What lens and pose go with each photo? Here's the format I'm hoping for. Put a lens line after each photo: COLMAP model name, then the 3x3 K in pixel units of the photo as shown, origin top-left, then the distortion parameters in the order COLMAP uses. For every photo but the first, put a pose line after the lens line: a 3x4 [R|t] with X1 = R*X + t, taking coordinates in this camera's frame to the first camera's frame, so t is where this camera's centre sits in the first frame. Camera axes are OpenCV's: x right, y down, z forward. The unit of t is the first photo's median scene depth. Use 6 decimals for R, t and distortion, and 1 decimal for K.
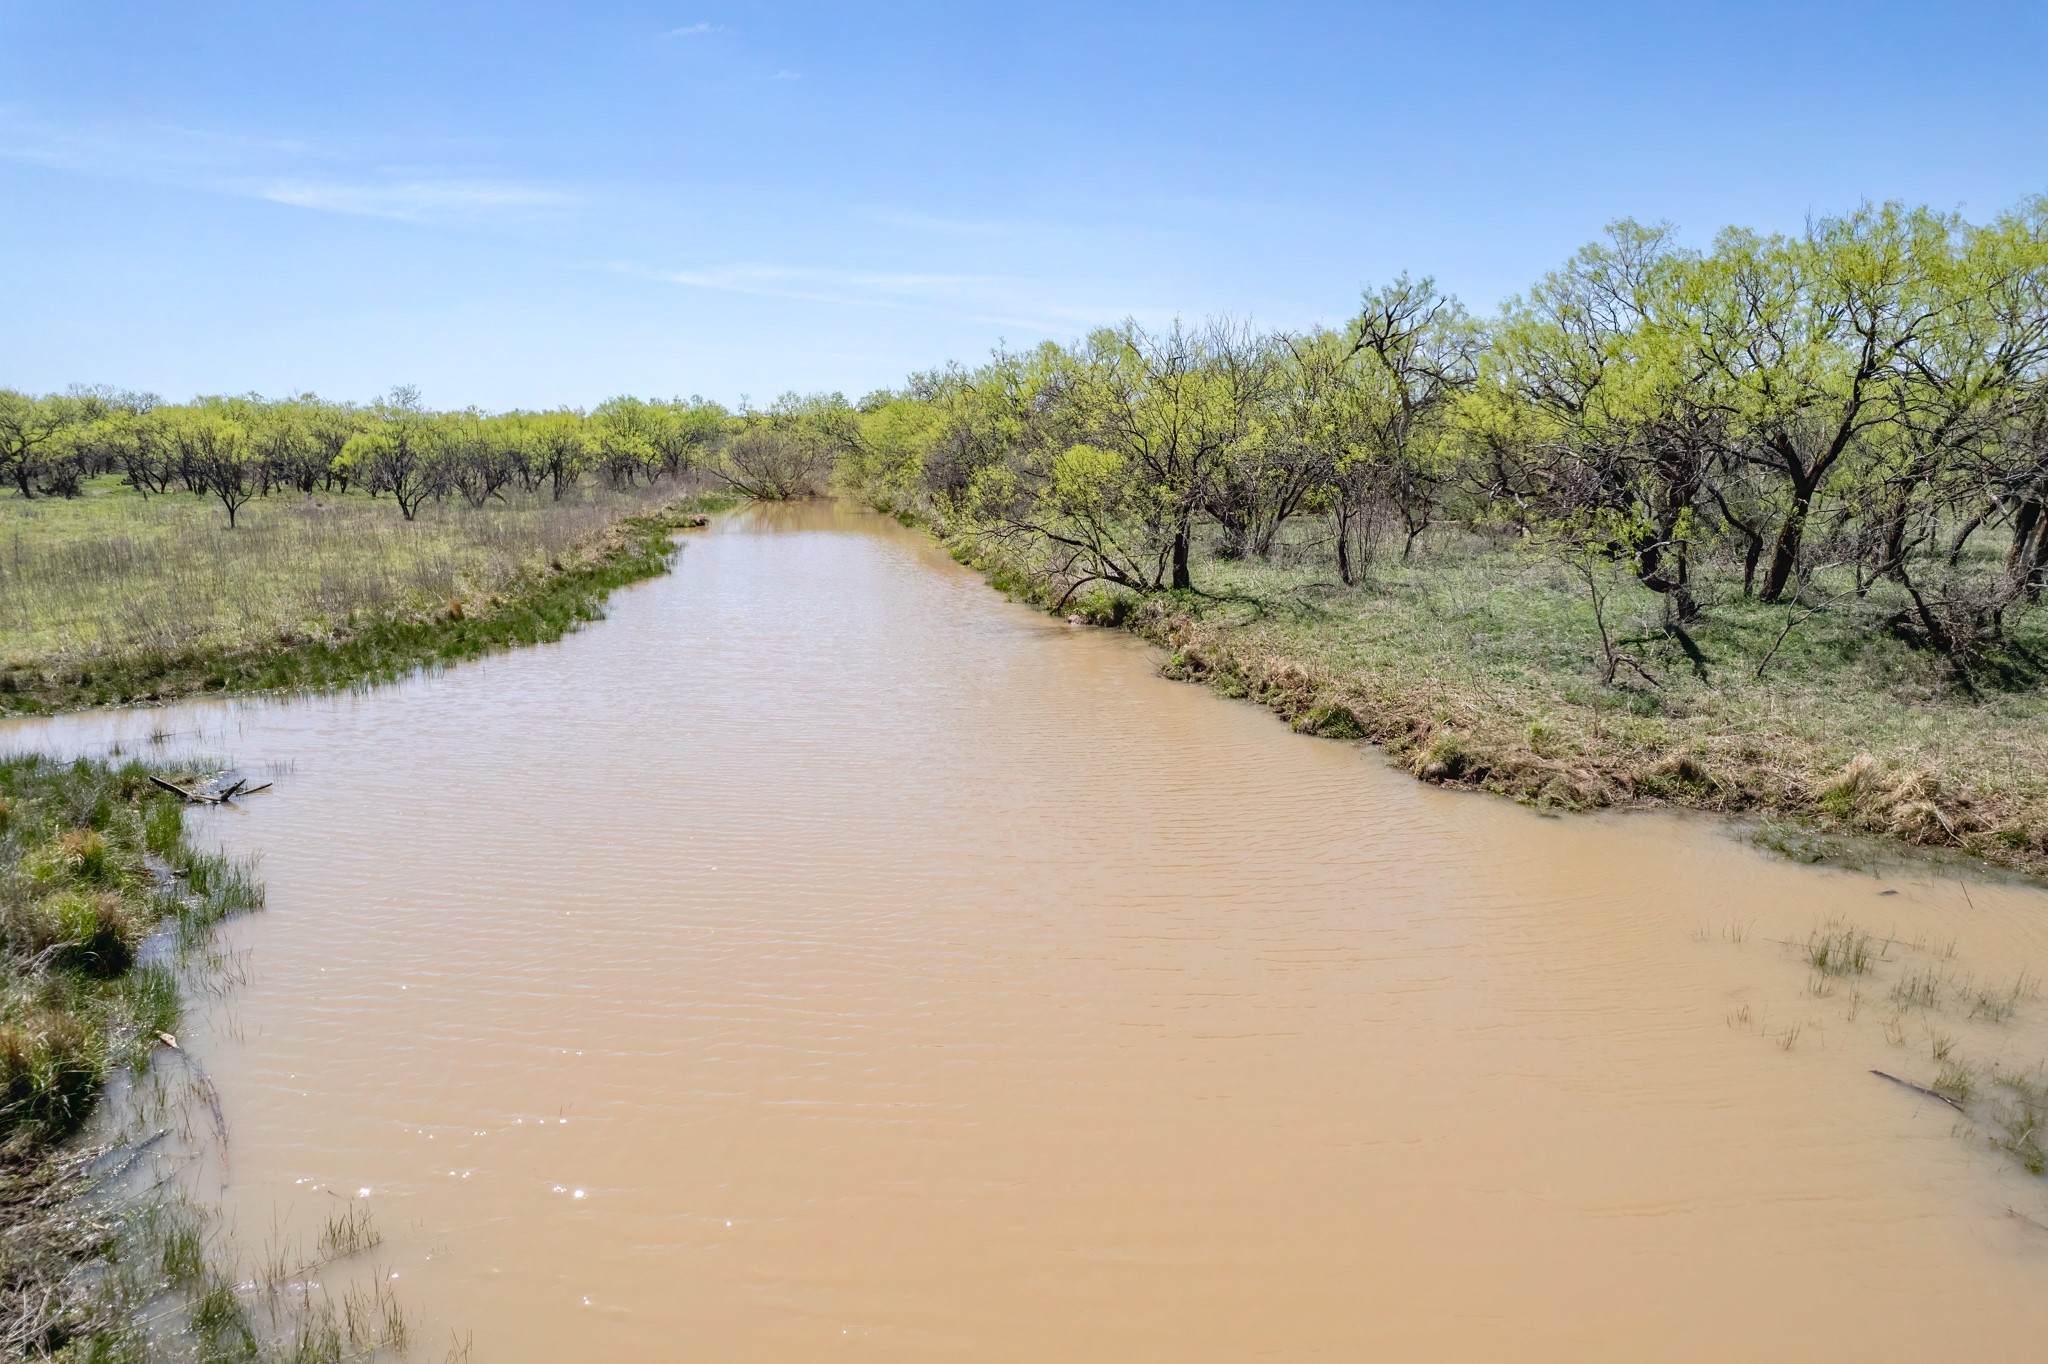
lens RADIAL K [[1360.4, 0, 1030.2], [0, 1360.4, 676.6], [0, 0, 1]] dist [-0.078157, 0.057239]
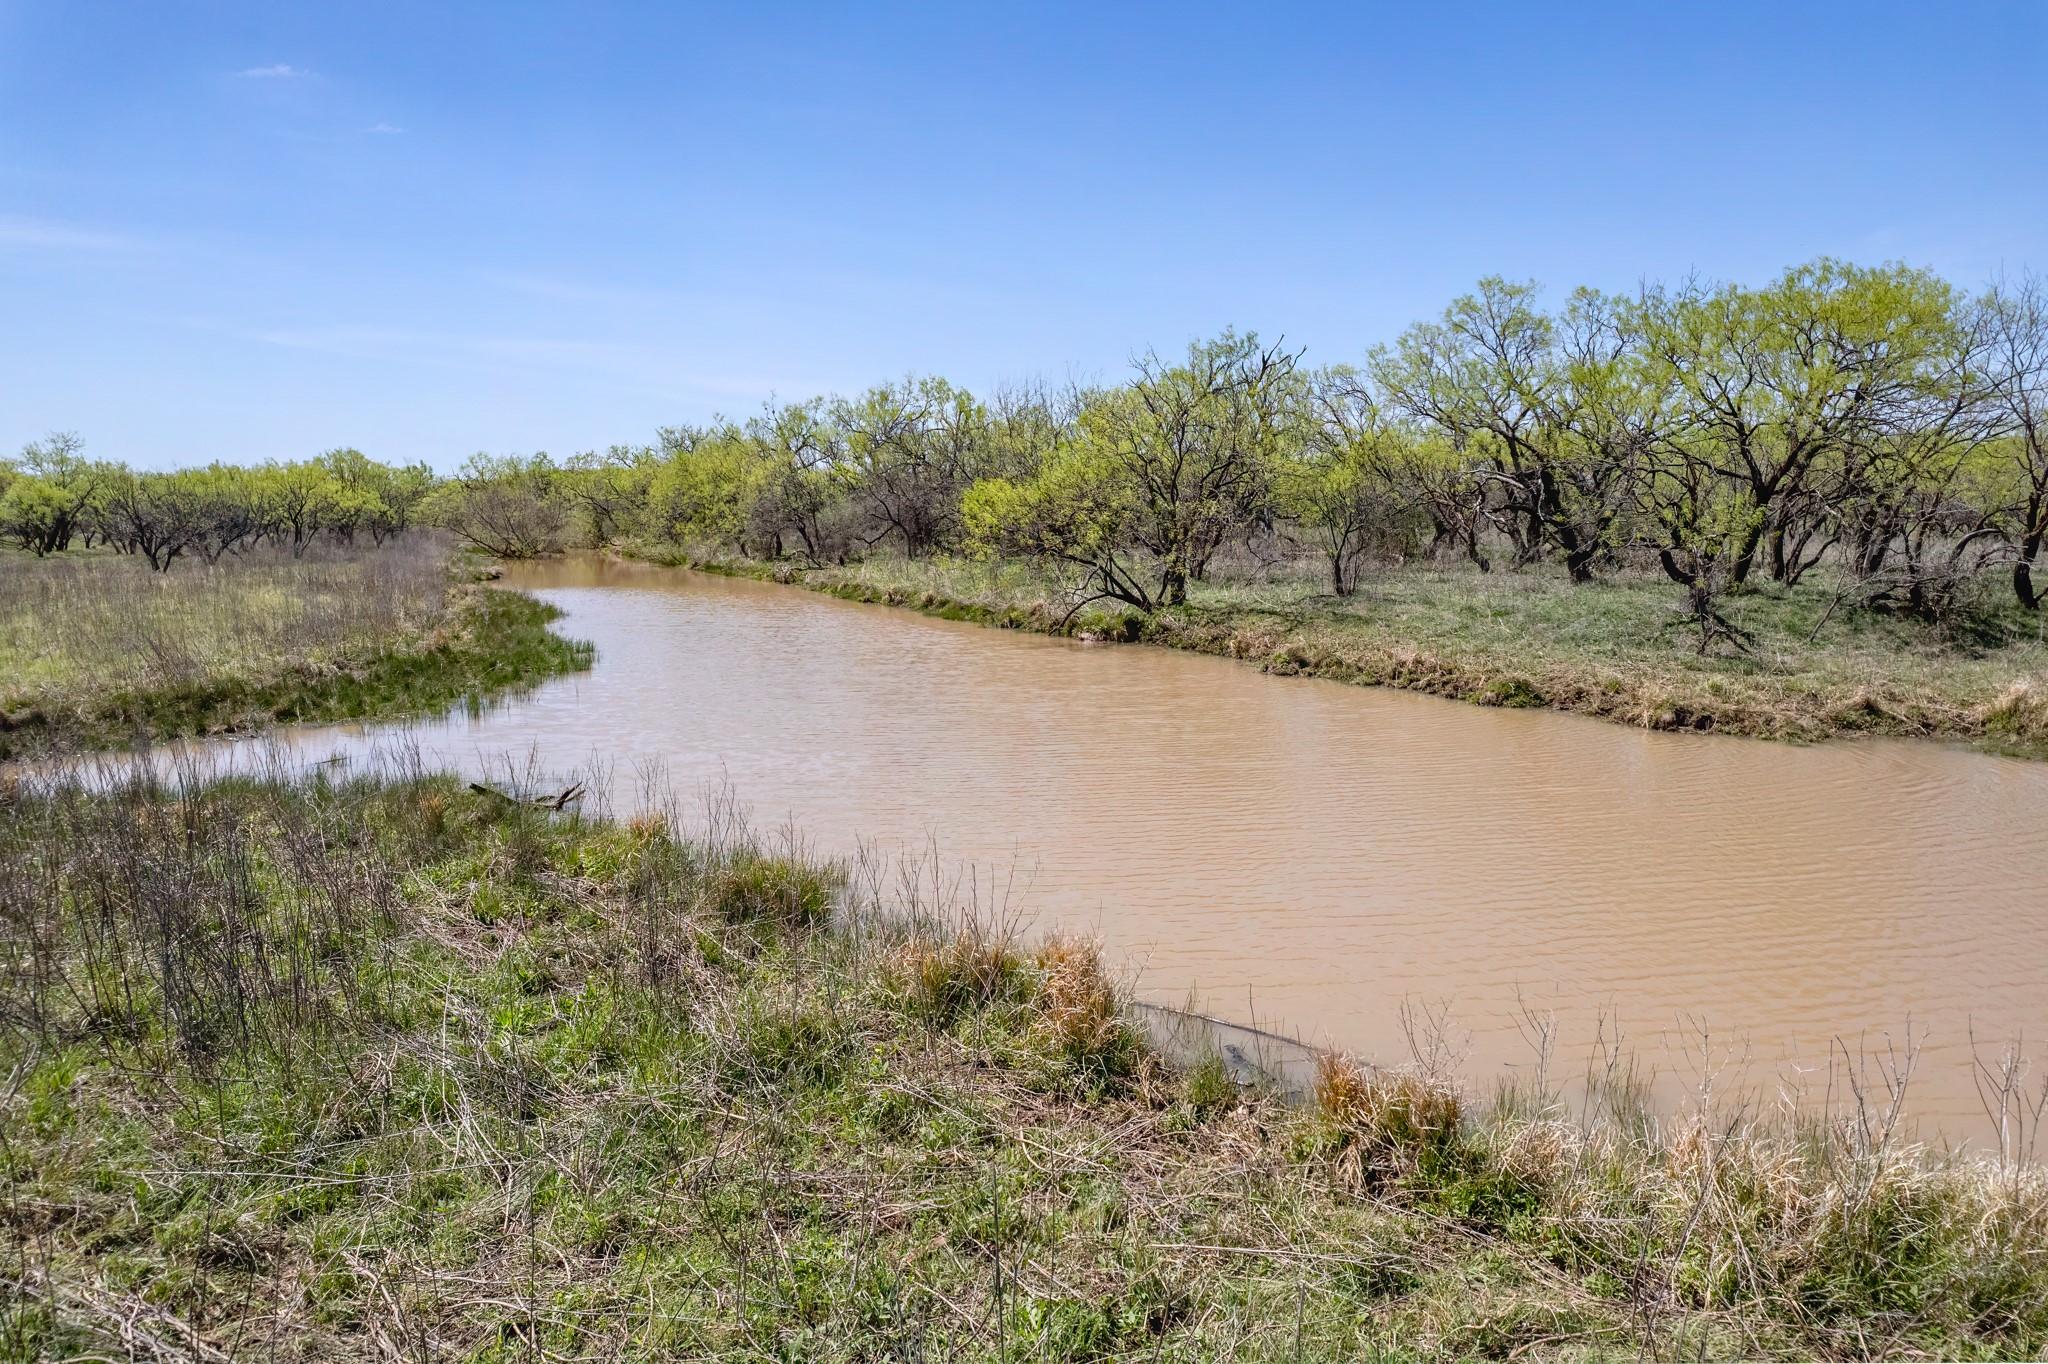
lens RADIAL K [[1360.4, 0, 1029.9], [0, 1360.4, 691.2], [0, 0, 1]] dist [-0.078157, 0.057239]
pose [[0.962759, -0.037220, 0.267787, -0.277512], [0.048728, 0.998147, -0.036455, 0.032515], [-0.265933, 0.048147, 0.962788, 0.035471]]
